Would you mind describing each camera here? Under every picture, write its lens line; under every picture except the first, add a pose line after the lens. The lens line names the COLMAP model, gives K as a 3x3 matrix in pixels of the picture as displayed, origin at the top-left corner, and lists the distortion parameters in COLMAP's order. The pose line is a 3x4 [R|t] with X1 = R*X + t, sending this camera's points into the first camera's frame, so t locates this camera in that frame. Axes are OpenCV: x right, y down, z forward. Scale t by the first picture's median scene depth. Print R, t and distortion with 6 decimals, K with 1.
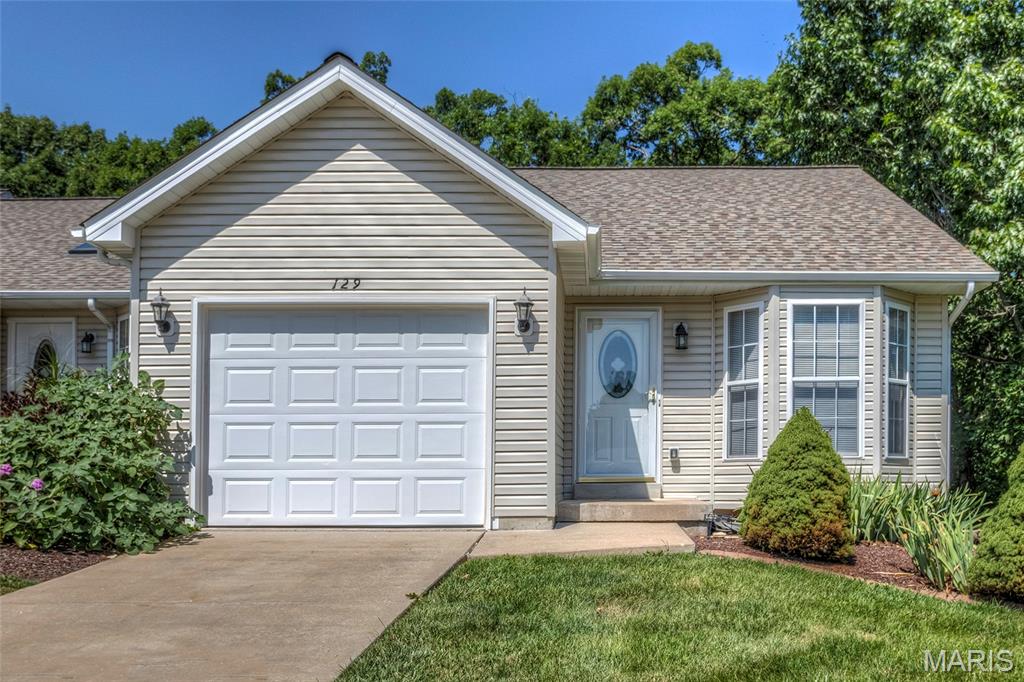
lens RADIAL K [[948.2, 0, 512.0], [0, 948.2, 341.0], [0, 0, 1]] dist [-0.040086, -0.000020]
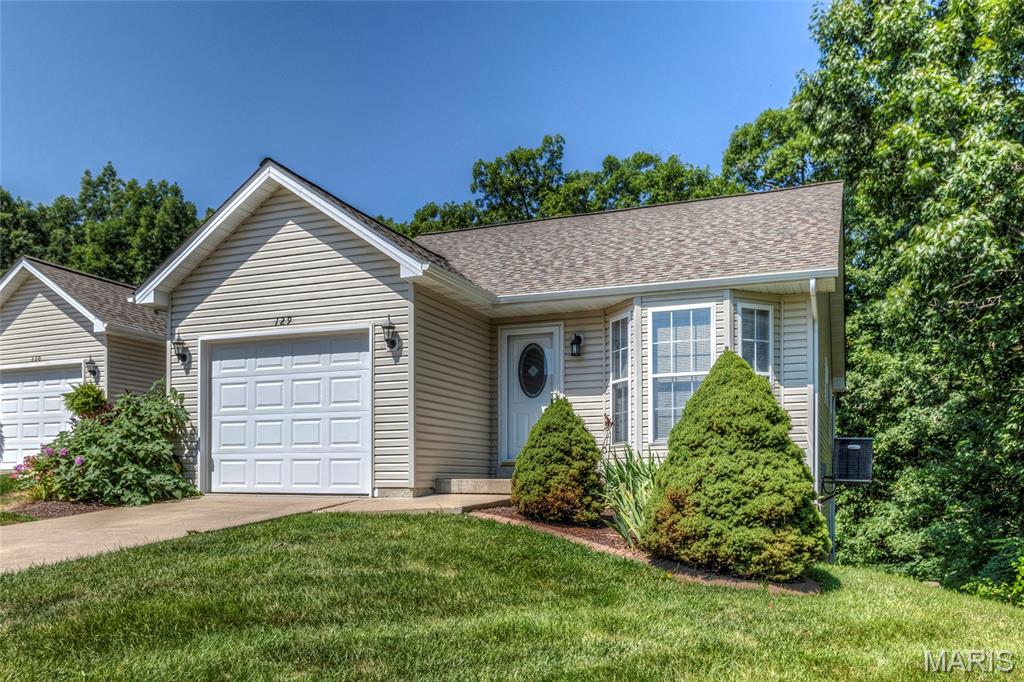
lens RADIAL K [[785.7, 0, 512.1], [0, 785.7, 361.1], [0, 0, 1]] dist [-0.037067, -0.001999]
pose [[0.931079, -0.050082, -0.361363, 0.553753], [0.046564, 0.998745, -0.018443, 0.036217], [0.361833, 0.000345, 0.932243, 0.039105]]
